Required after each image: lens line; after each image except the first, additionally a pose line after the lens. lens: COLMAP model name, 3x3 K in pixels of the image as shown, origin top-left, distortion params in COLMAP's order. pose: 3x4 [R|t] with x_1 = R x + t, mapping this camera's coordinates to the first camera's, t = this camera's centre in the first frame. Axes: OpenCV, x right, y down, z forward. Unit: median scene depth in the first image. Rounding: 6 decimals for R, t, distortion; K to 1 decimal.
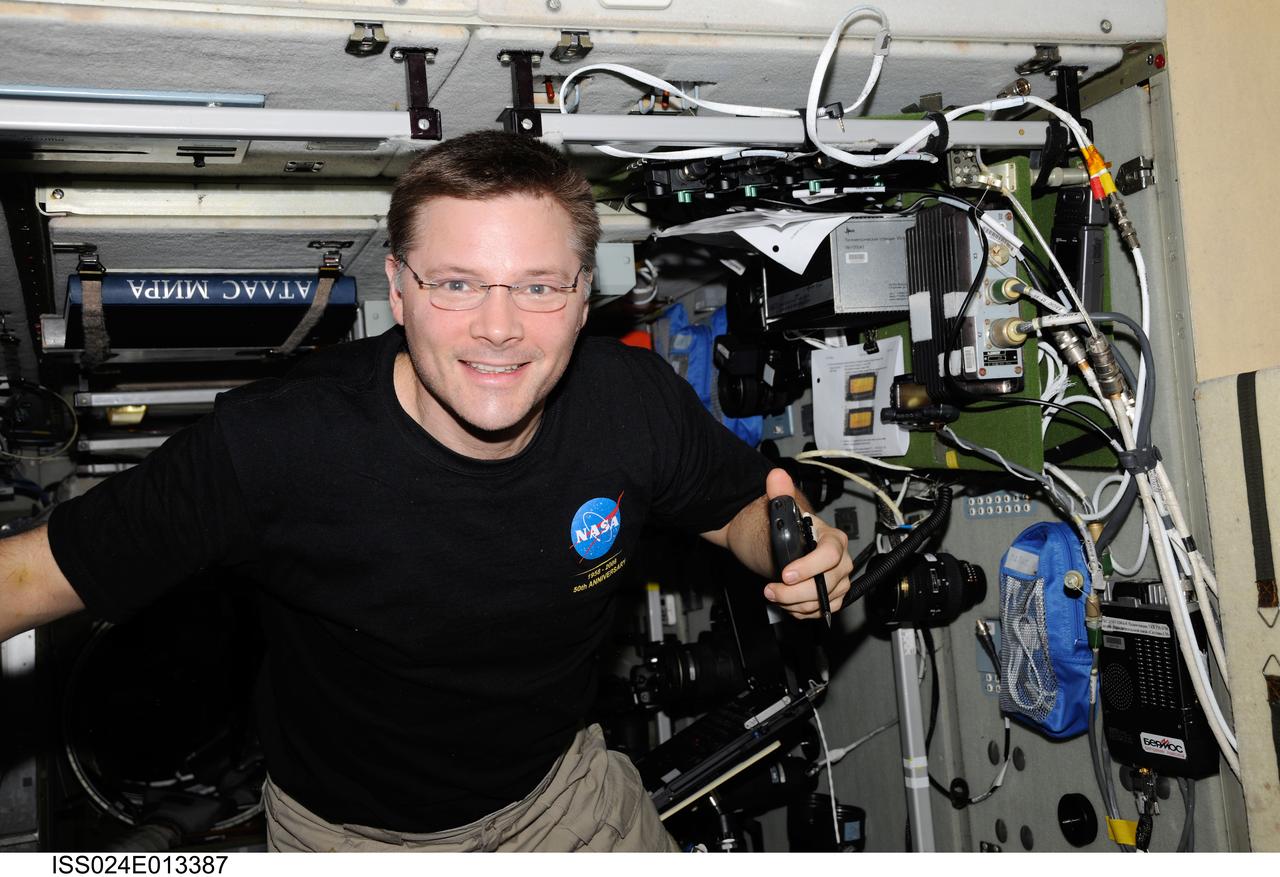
lens RADIAL K [[1544.9, 0, 640.0], [0, 1544.9, 438.5], [0, 0, 1]] dist [0.101869, 0.012624]
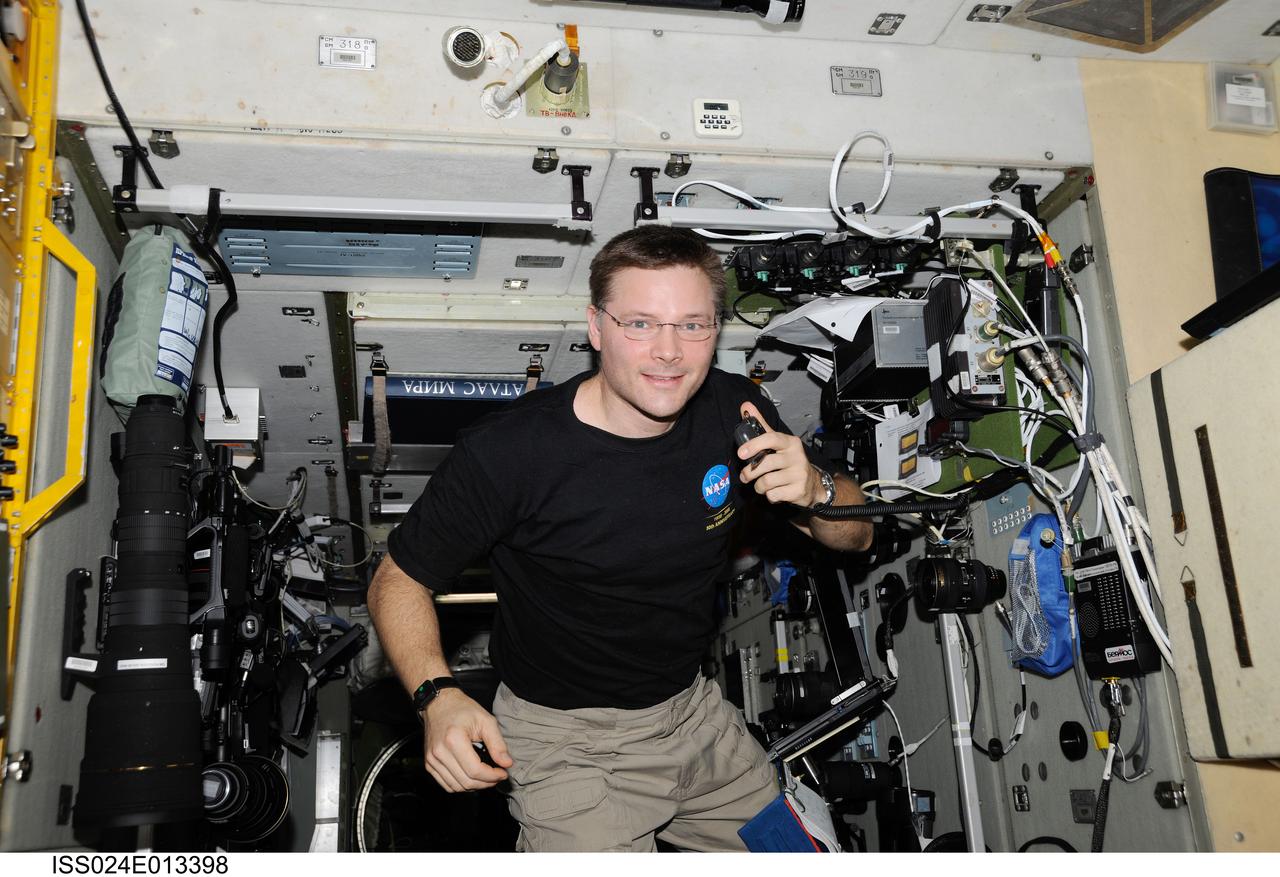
lens RADIAL K [[1224.9, 0, 640.0], [0, 1224.9, 438.5], [0, 0, 1]] dist [0.011612, 0.010841]
pose [[0.990199, -0.015637, -0.138782, 0.072509], [-0.009532, 0.983828, -0.178864, 0.202779], [0.139335, 0.178434, 0.974037, -0.120145]]
